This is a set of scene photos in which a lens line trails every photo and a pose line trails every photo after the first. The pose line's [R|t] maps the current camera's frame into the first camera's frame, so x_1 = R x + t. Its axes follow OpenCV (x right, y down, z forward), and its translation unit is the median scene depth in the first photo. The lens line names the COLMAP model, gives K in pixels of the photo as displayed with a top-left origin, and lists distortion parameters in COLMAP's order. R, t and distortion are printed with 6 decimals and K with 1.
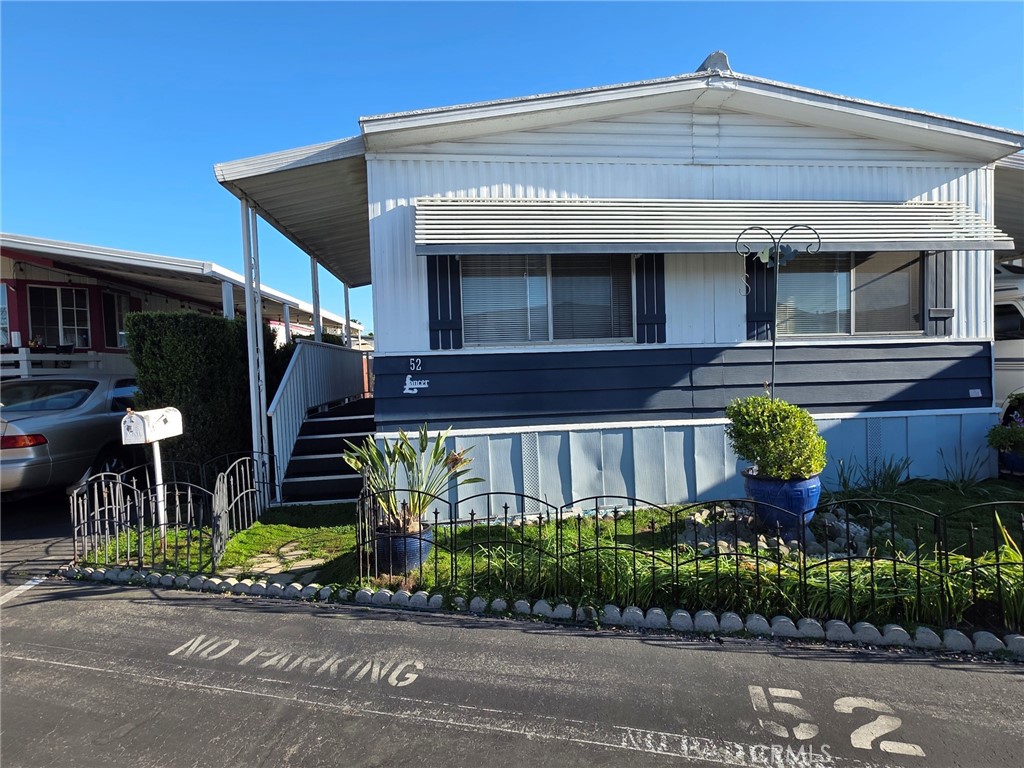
lens RADIAL K [[538.6, 0, 512.4], [0, 538.6, 387.3], [0, 0, 1]] dist [-0.001628, 0.000422]
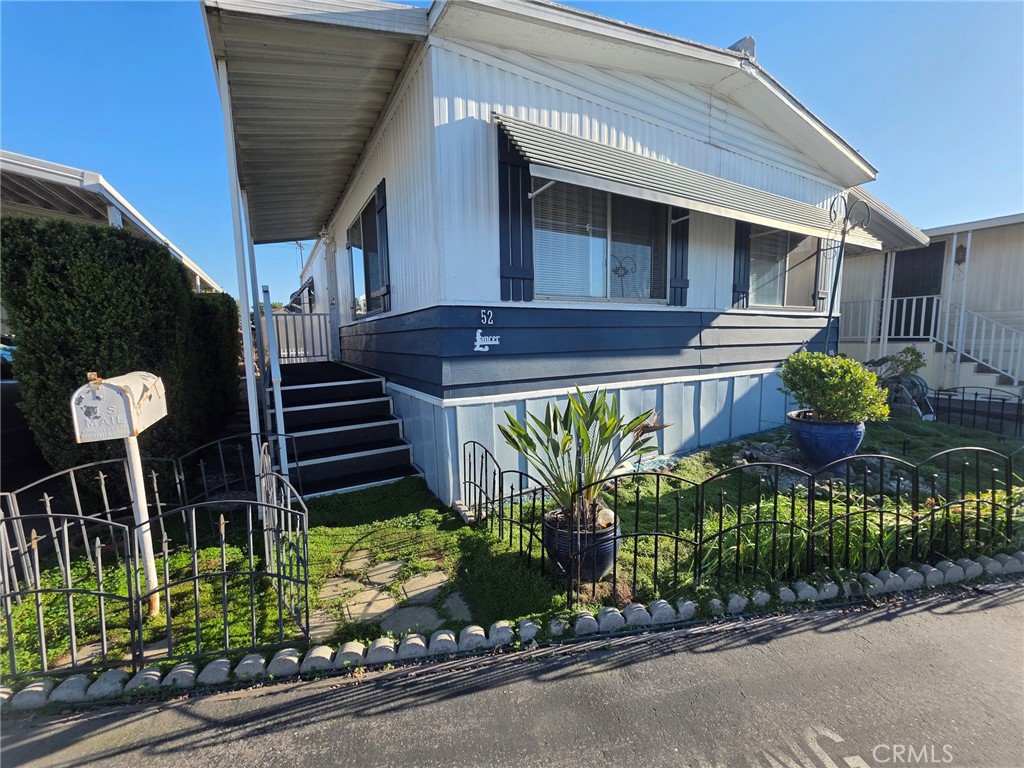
lens RADIAL K [[407.1, 0, 511.5], [0, 407.1, 382.4], [0, 0, 1]] dist [0.003576, -0.001090]
pose [[0.917153, -0.029524, 0.397440, -0.399953], [0.005051, 0.998033, 0.062483, 0.020461], [-0.398503, -0.055299, 0.915498, 0.387837]]
